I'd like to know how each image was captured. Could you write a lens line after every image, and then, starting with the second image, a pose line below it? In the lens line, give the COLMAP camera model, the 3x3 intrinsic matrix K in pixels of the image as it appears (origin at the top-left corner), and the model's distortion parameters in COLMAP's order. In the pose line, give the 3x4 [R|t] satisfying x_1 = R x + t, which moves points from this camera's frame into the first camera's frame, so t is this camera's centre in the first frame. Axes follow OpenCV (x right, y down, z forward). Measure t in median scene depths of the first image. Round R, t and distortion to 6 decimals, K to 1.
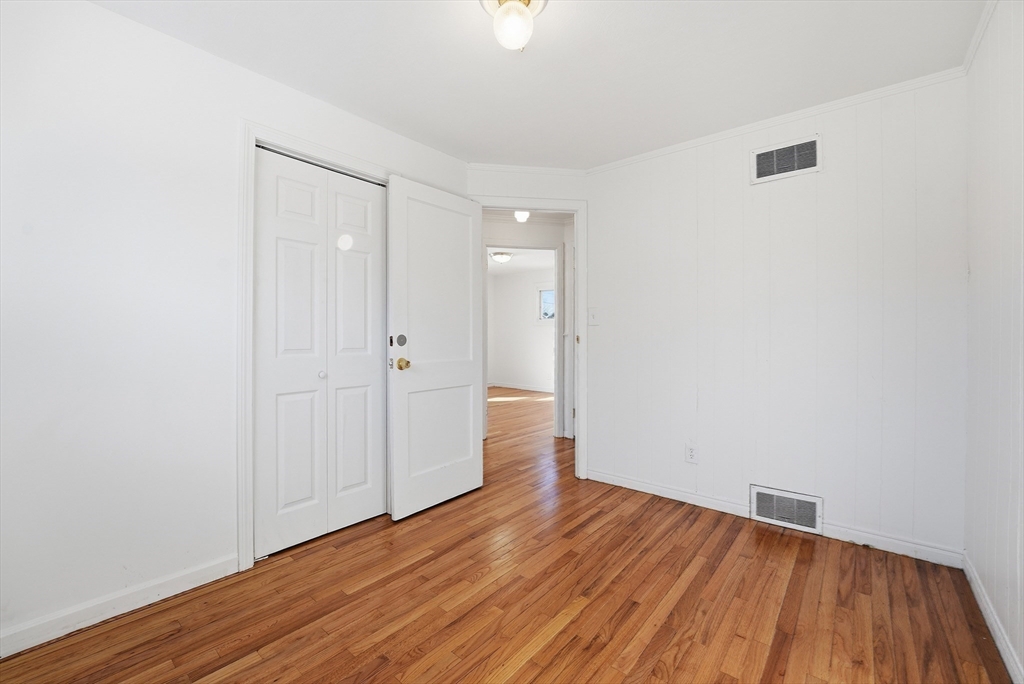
lens RADIAL K [[428.3, 0, 509.9], [0, 428.3, 340.2], [0, 0, 1]] dist [-0.021371, 0.001596]
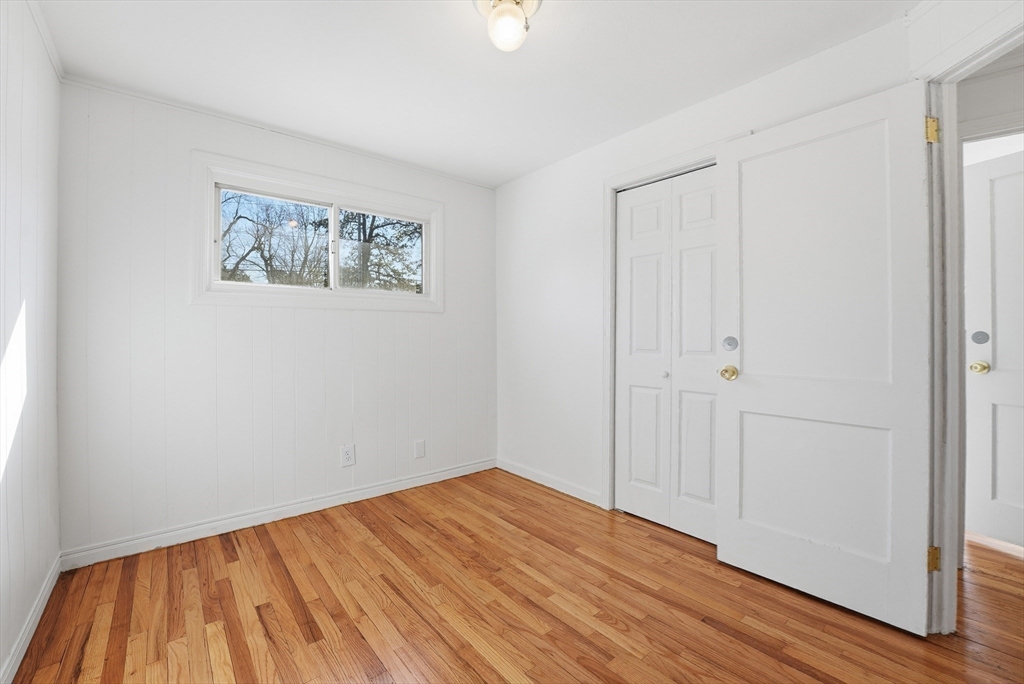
lens RADIAL K [[428.3, 0, 507.4], [0, 428.3, 339.1], [0, 0, 1]] dist [-0.021371, 0.001596]
pose [[-0.188118, 0.002980, -0.982142, 0.756728], [-0.010596, 0.999931, 0.005063, -0.008800], [0.982089, 0.011359, -0.188073, 0.910768]]
